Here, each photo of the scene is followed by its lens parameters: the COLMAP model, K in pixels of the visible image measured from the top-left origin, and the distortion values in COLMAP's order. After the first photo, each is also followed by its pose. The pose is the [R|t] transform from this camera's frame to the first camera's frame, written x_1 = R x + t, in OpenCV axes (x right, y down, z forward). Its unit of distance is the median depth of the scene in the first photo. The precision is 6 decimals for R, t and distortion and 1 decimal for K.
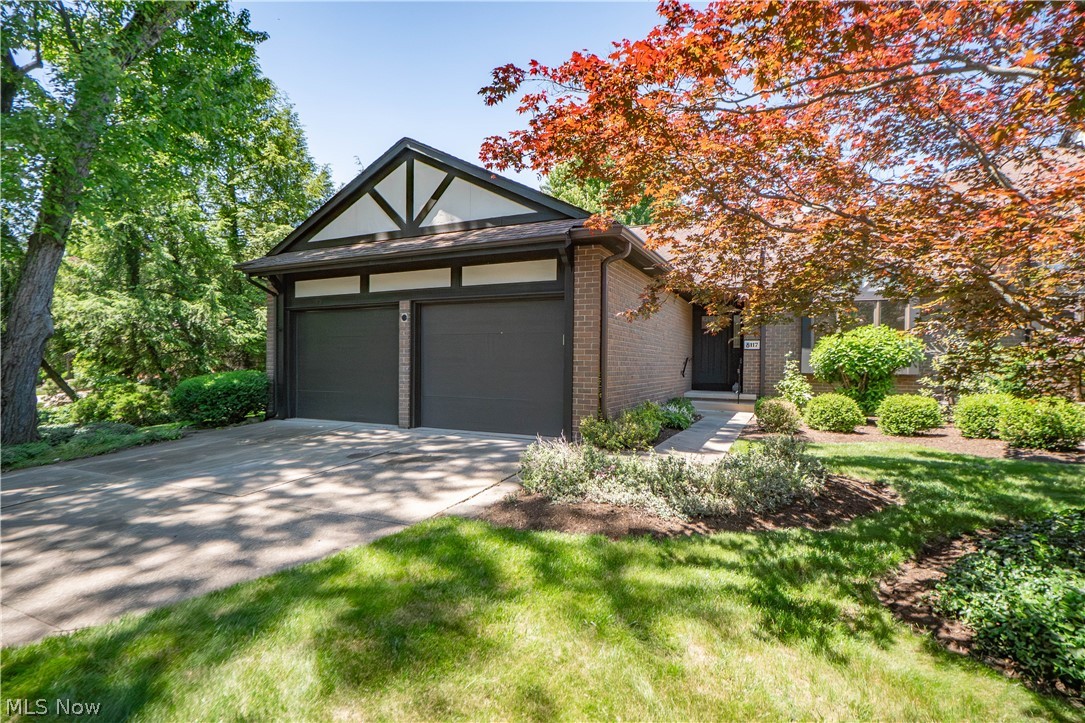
lens RADIAL K [[518.5, 0, 543.1], [0, 518.5, 345.9], [0, 0, 1]] dist [-0.028310, 0.001221]
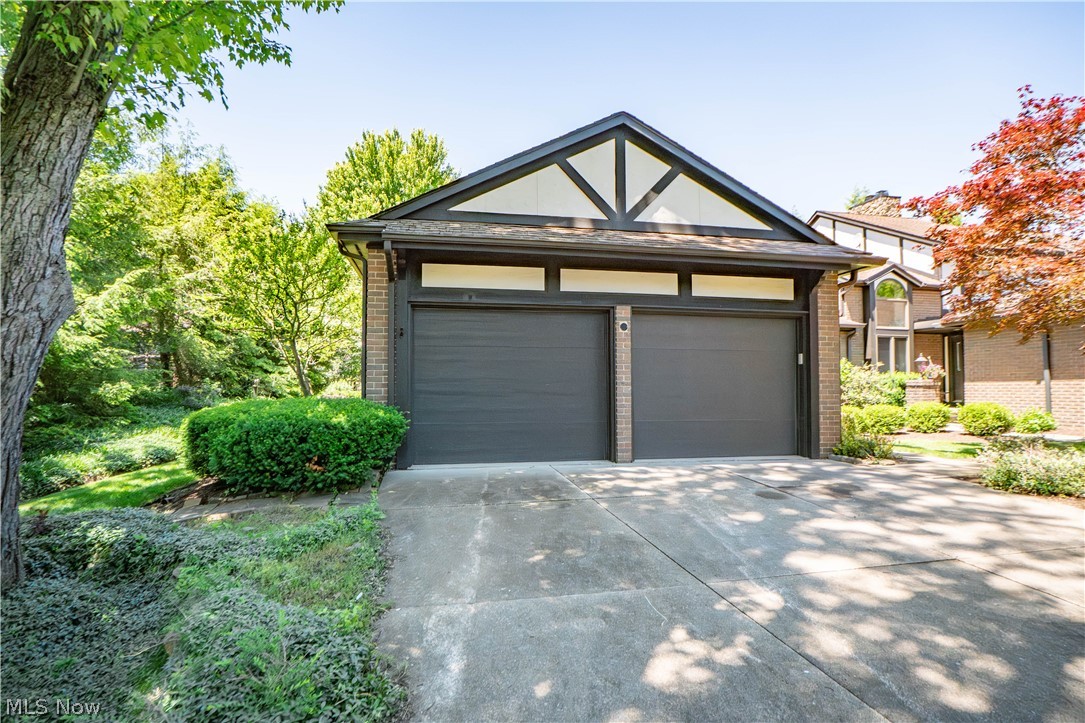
lens RADIAL K [[518.5, 0, 543.1], [0, 518.5, 345.9], [0, 0, 1]] dist [-0.028310, 0.001221]
pose [[0.826223, 0.036653, 0.562149, -0.832080], [-0.017430, 0.999067, -0.039524, 0.010169], [-0.563073, 0.022857, 0.826091, 0.393019]]
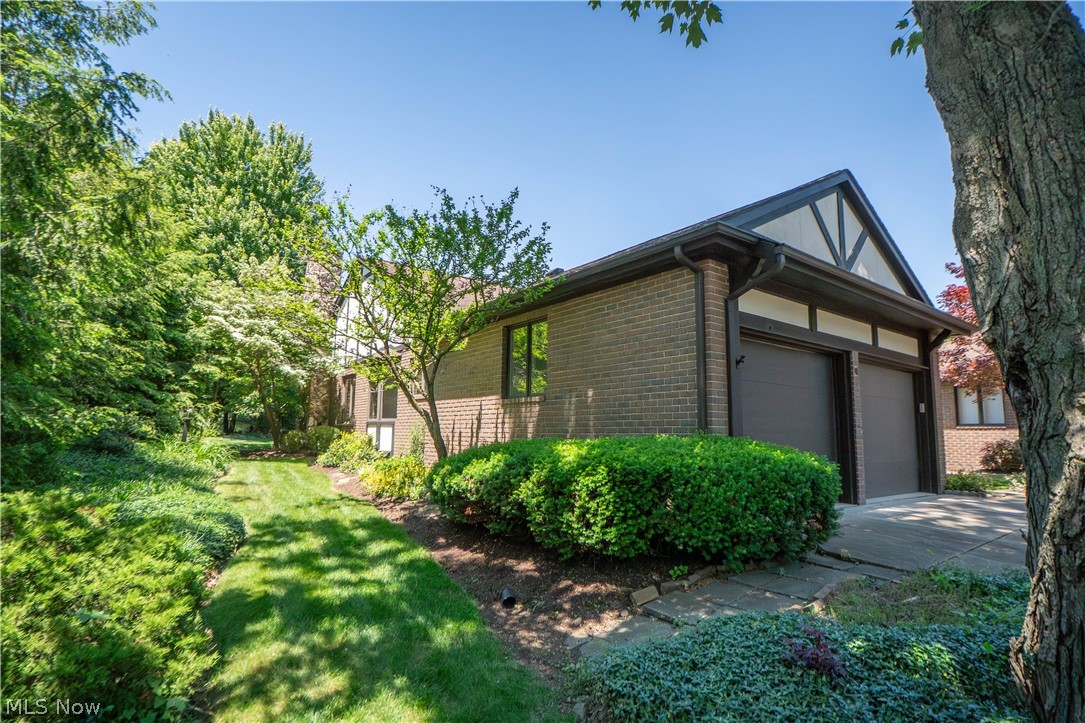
lens RADIAL K [[518.5, 0, 543.1], [0, 518.5, 345.9], [0, 0, 1]] dist [-0.028310, 0.001221]
pose [[0.510770, 0.143758, 0.847613, -1.246274], [-0.048361, 0.989164, -0.138623, 0.045692], [-0.858356, 0.029813, 0.512187, 1.006198]]
